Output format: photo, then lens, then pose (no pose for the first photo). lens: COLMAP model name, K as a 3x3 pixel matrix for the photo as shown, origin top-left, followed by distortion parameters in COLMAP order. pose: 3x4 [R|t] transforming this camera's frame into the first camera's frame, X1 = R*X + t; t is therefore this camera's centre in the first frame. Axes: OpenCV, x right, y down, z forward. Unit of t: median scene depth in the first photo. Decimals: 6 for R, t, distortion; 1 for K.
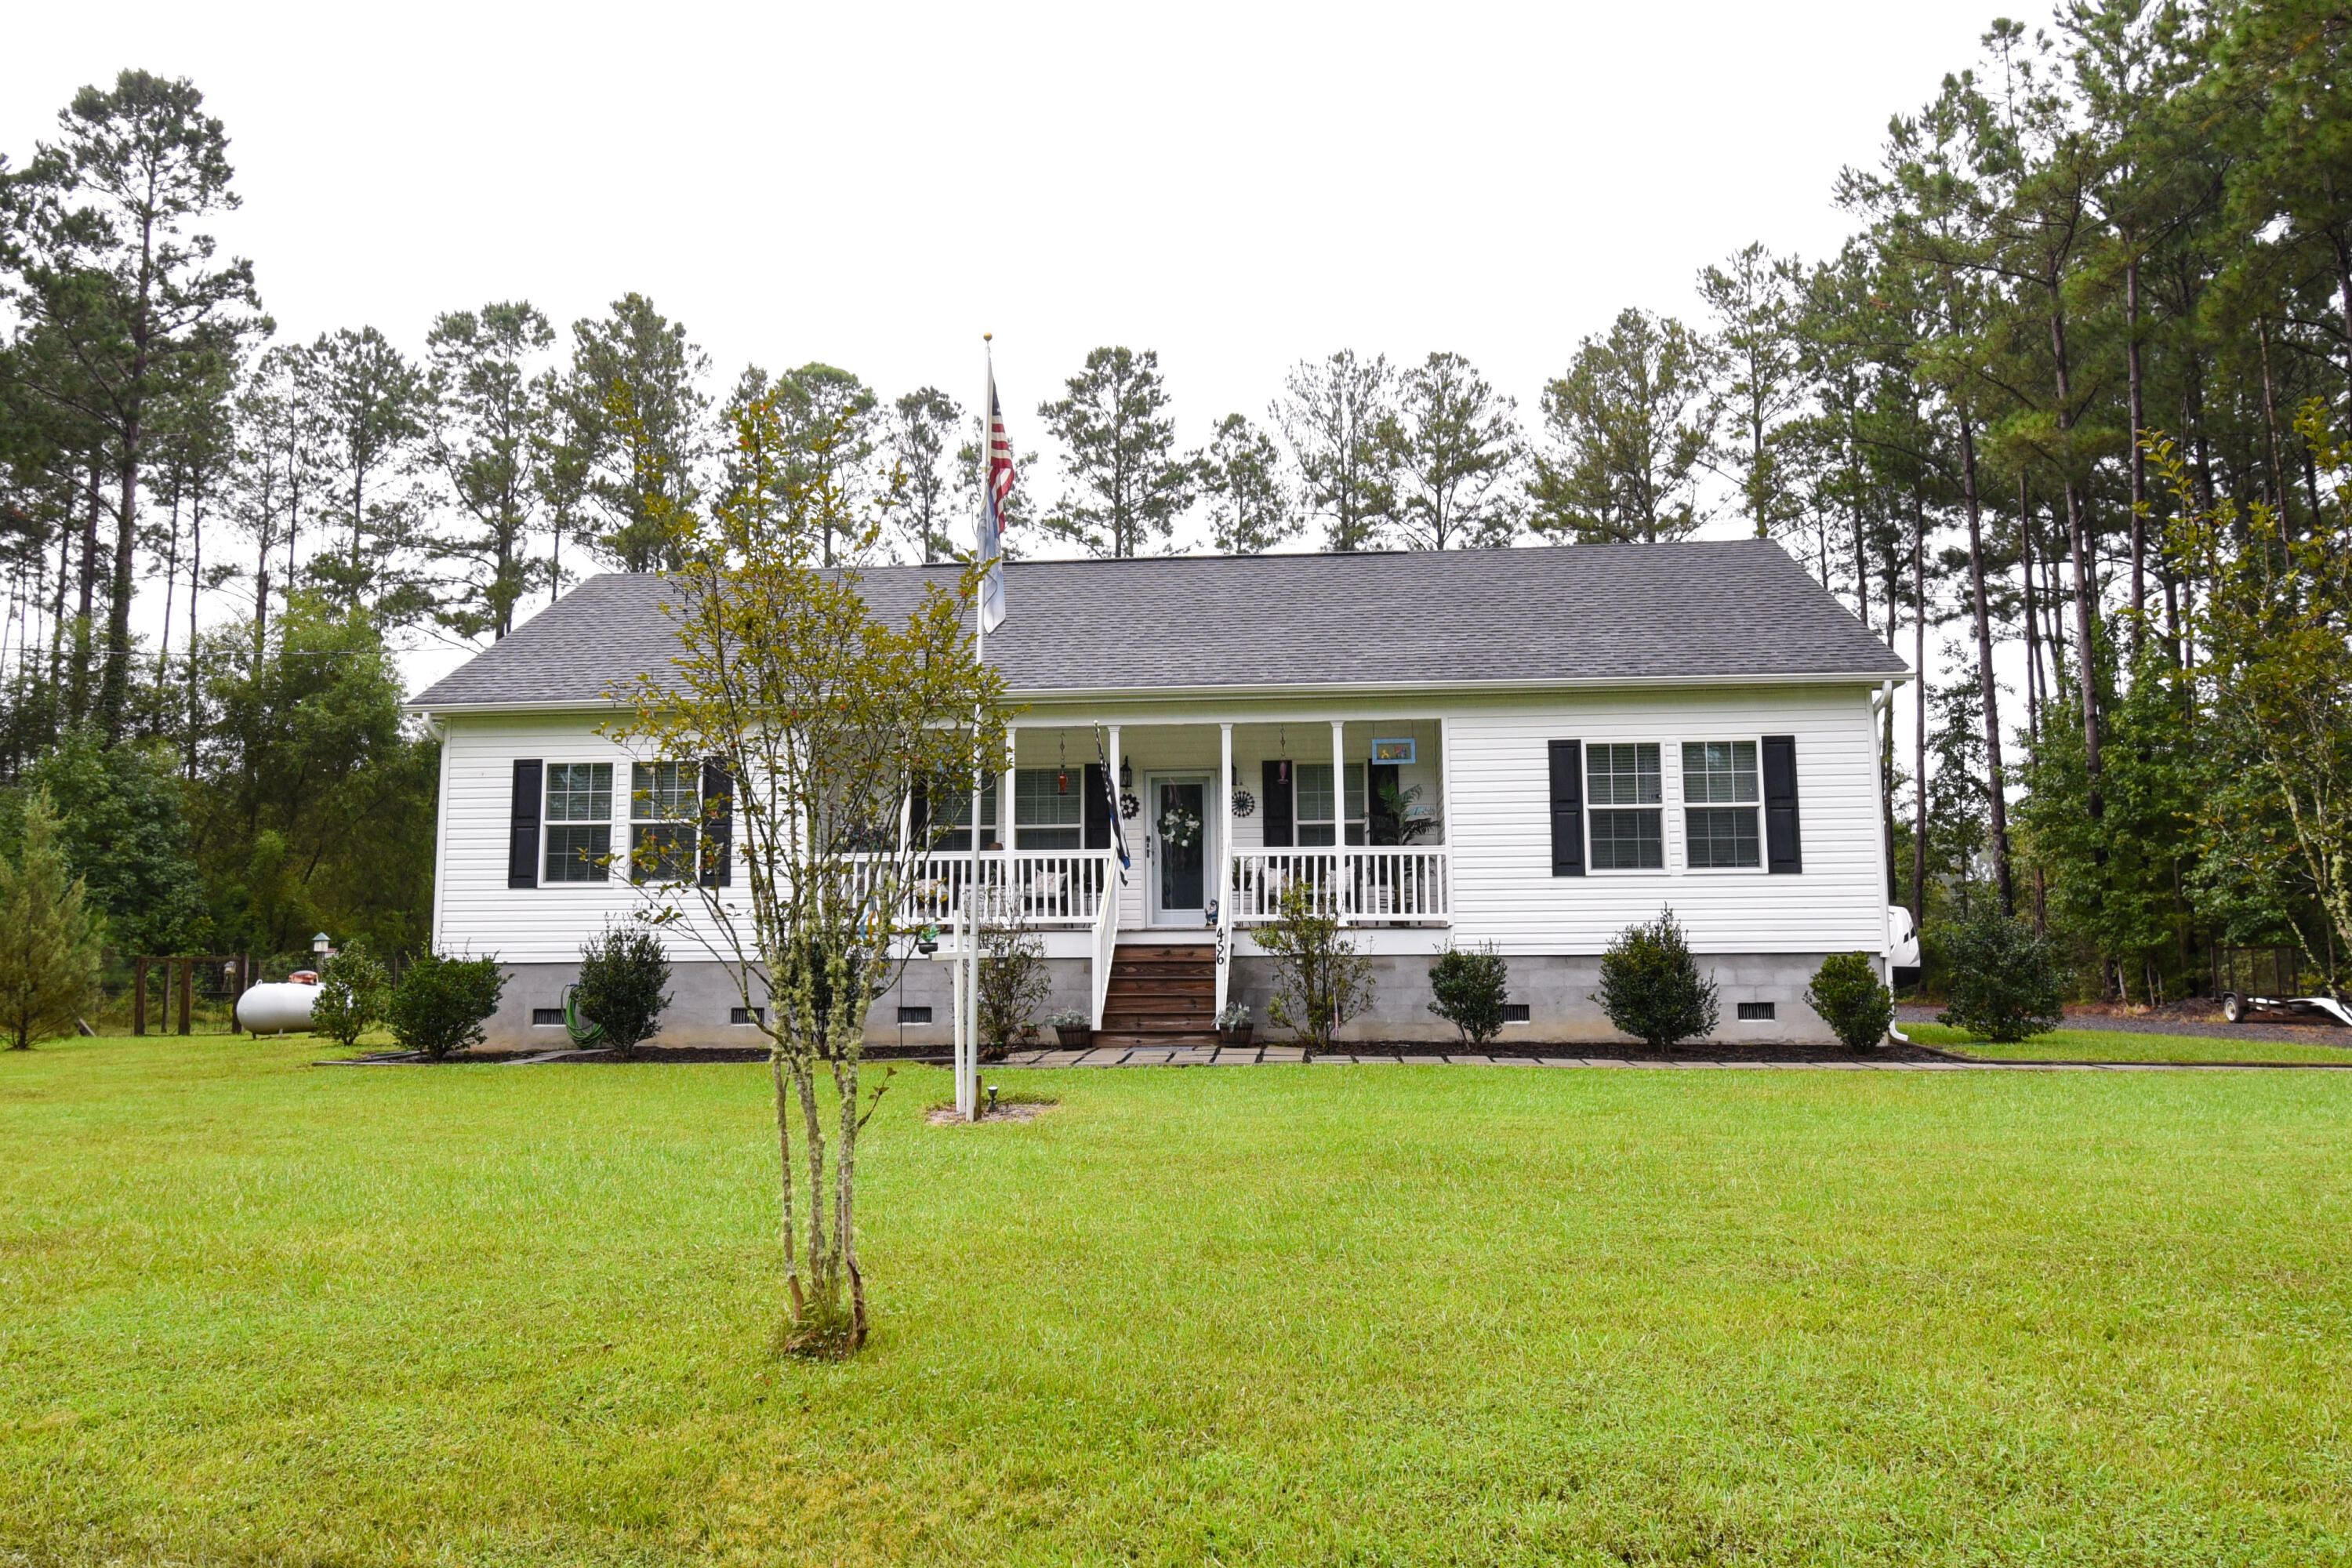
lens RADIAL K [[1571.3, 0, 1176.0], [0, 1571.3, 784.0], [0, 0, 1]] dist [0.026469, -0.059787]
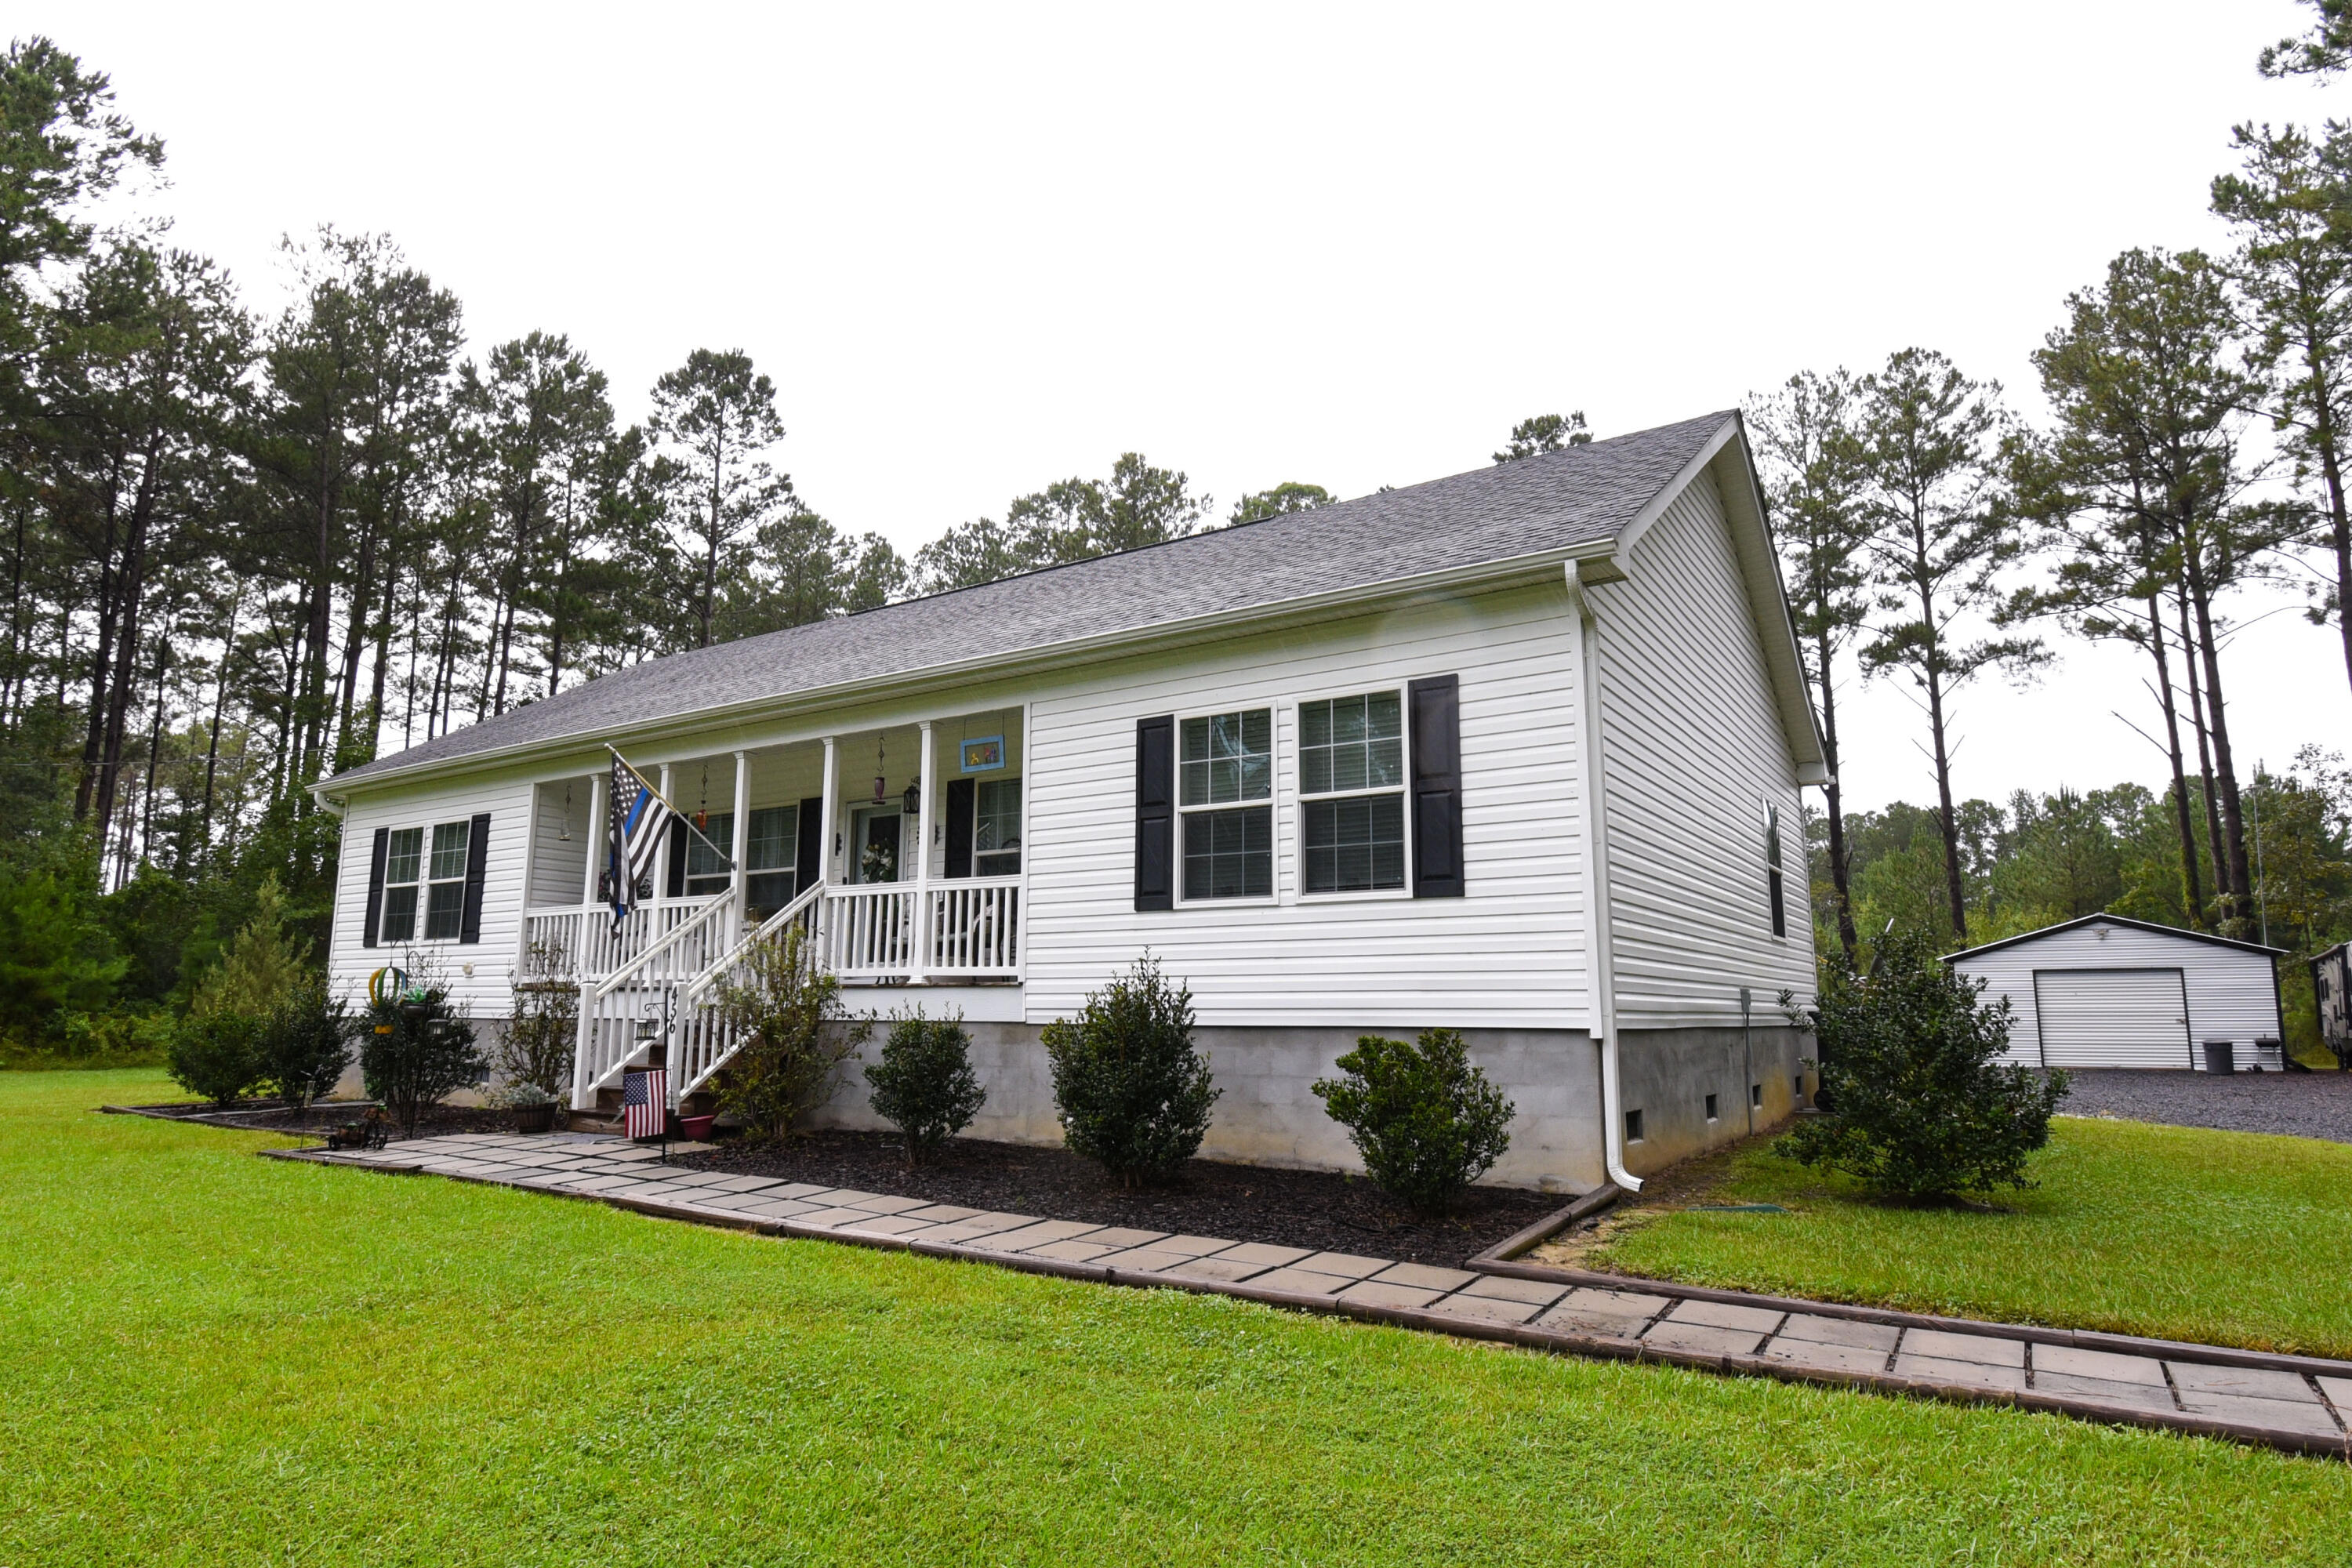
lens RADIAL K [[1300.9, 0, 1176.0], [0, 1300.9, 784.0], [0, 0, 1]] dist [0.006349, -0.019171]
pose [[0.876108, -0.071079, -0.476846, 0.505005], [0.045729, 0.996865, -0.064576, 0.037871], [0.479941, 0.034770, 0.876612, 0.472427]]
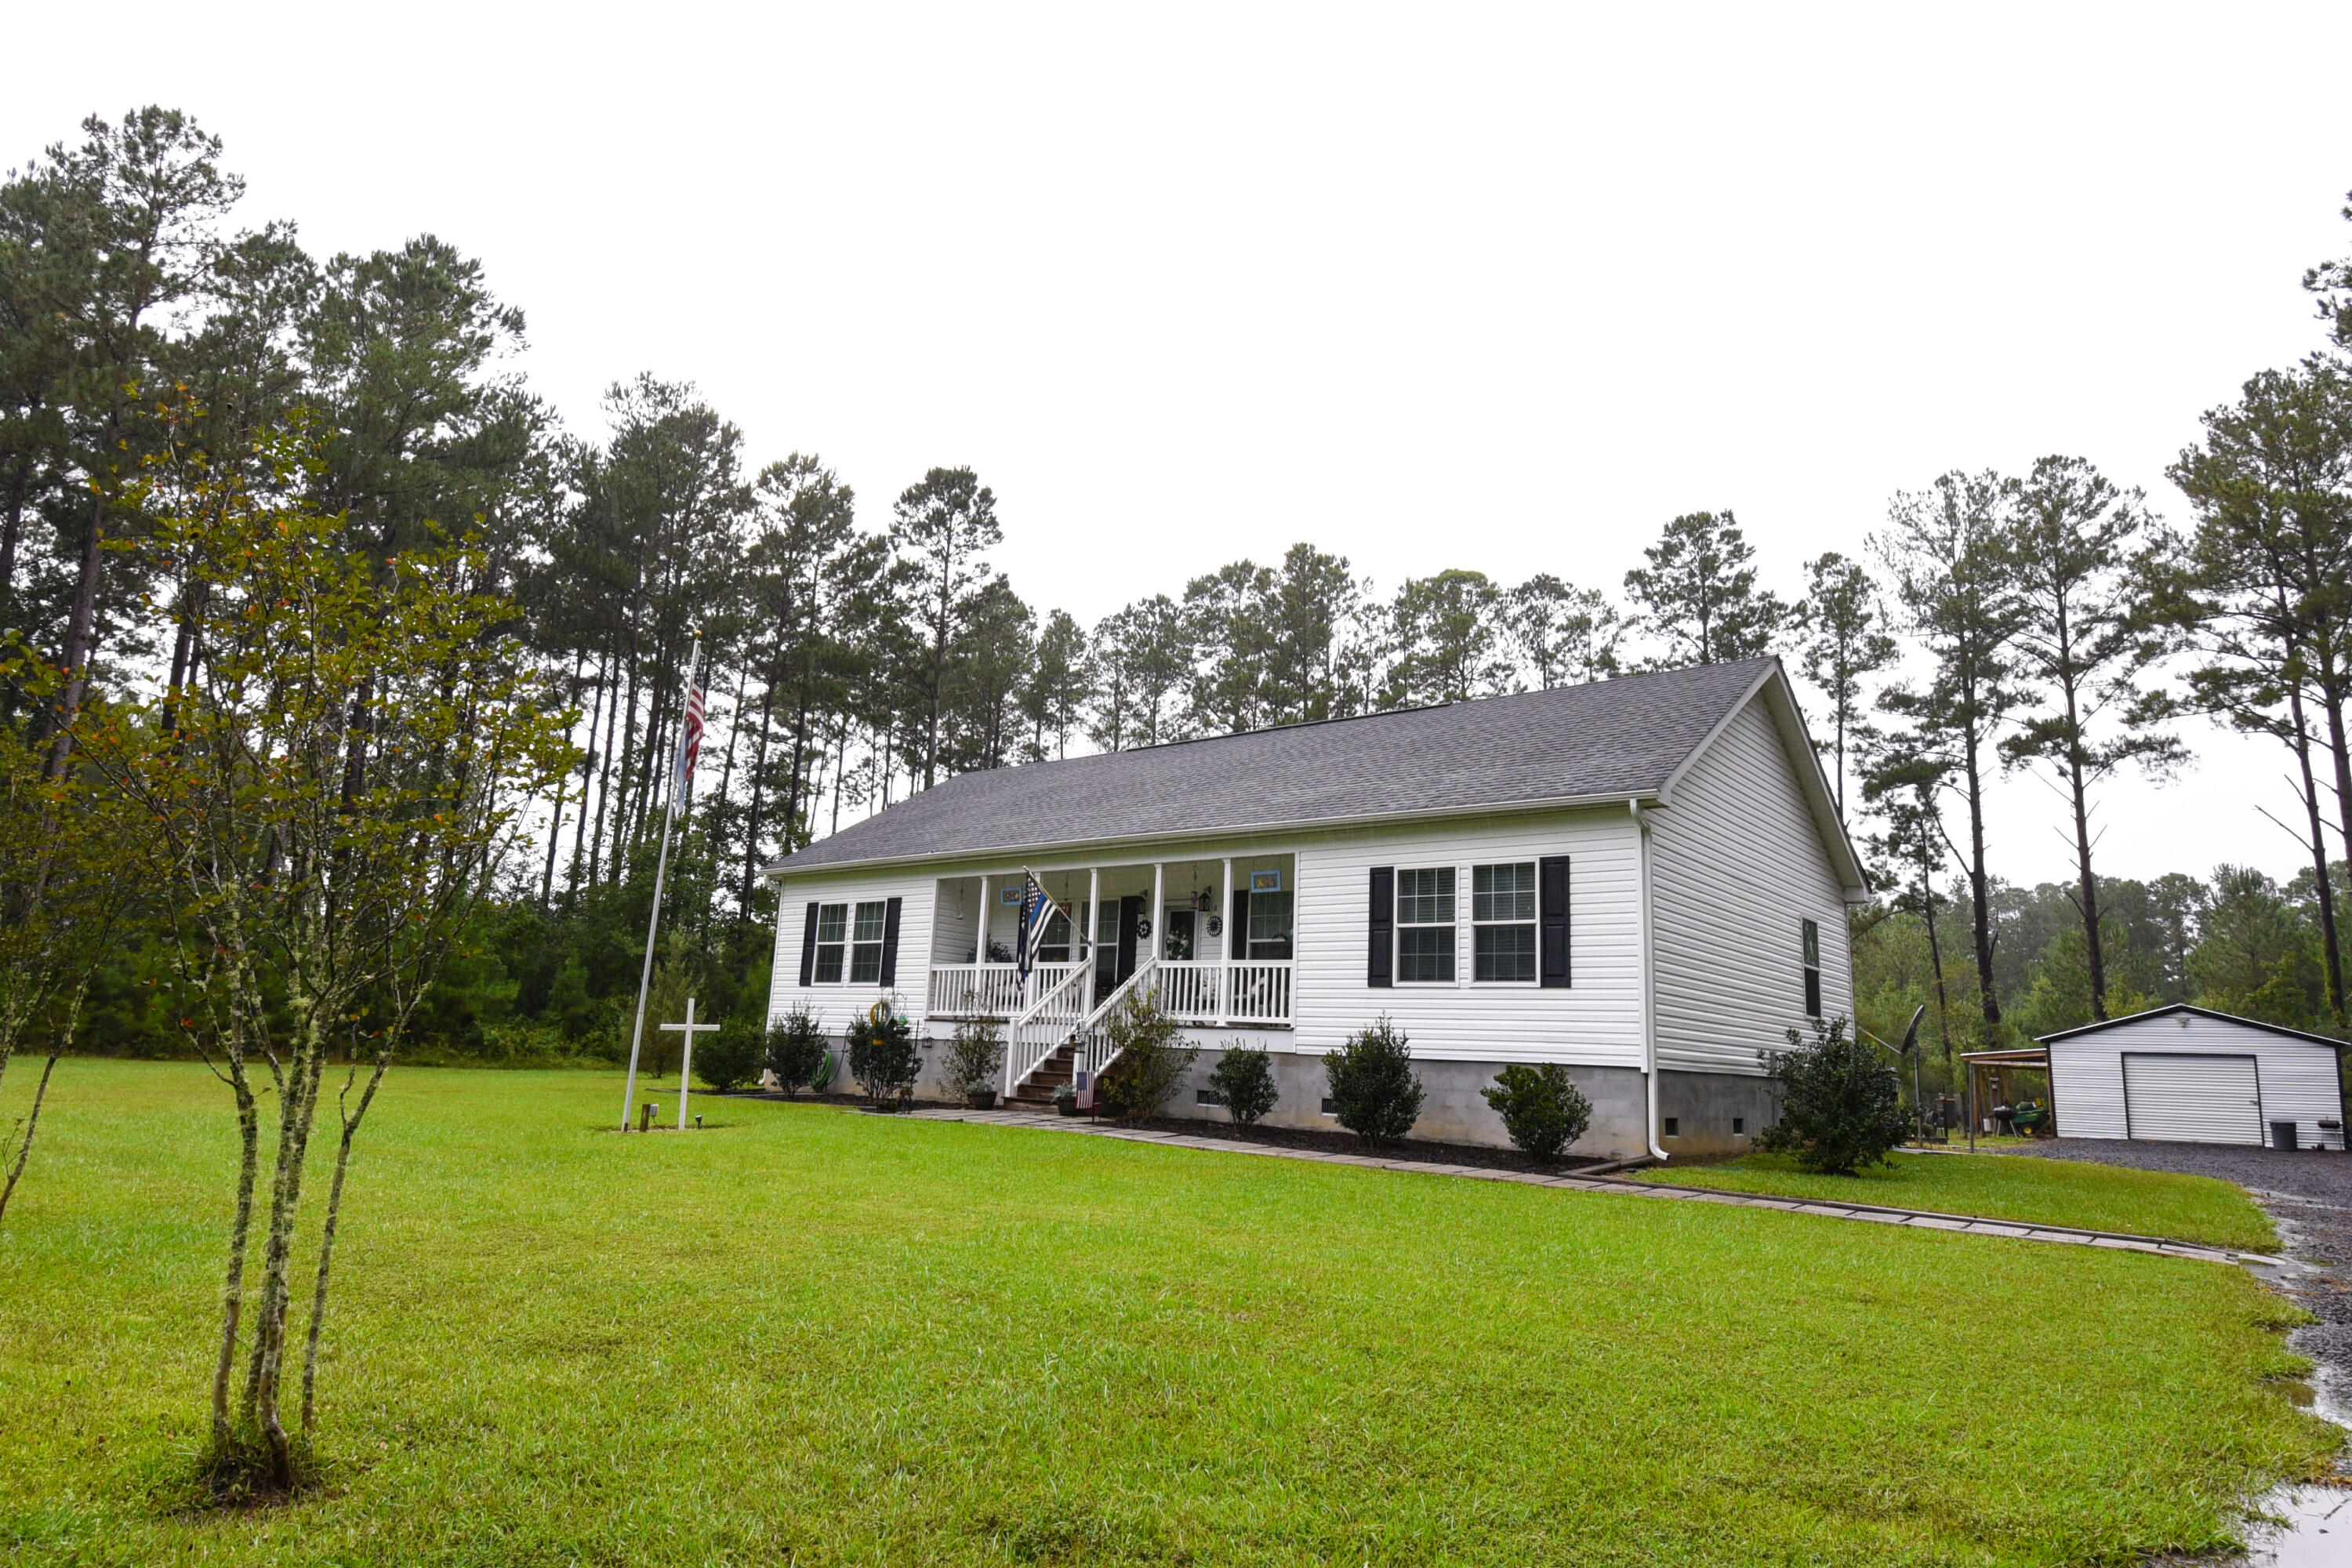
lens RADIAL K [[1332.4, 0, 1176.0], [0, 1332.4, 784.0], [0, 0, 1]] dist [0.022269, -0.036729]
pose [[0.821535, -0.069999, -0.565845, 0.644718], [0.015725, 0.994839, -0.100238, 0.006350], [0.569942, 0.073452, 0.818396, 0.111256]]
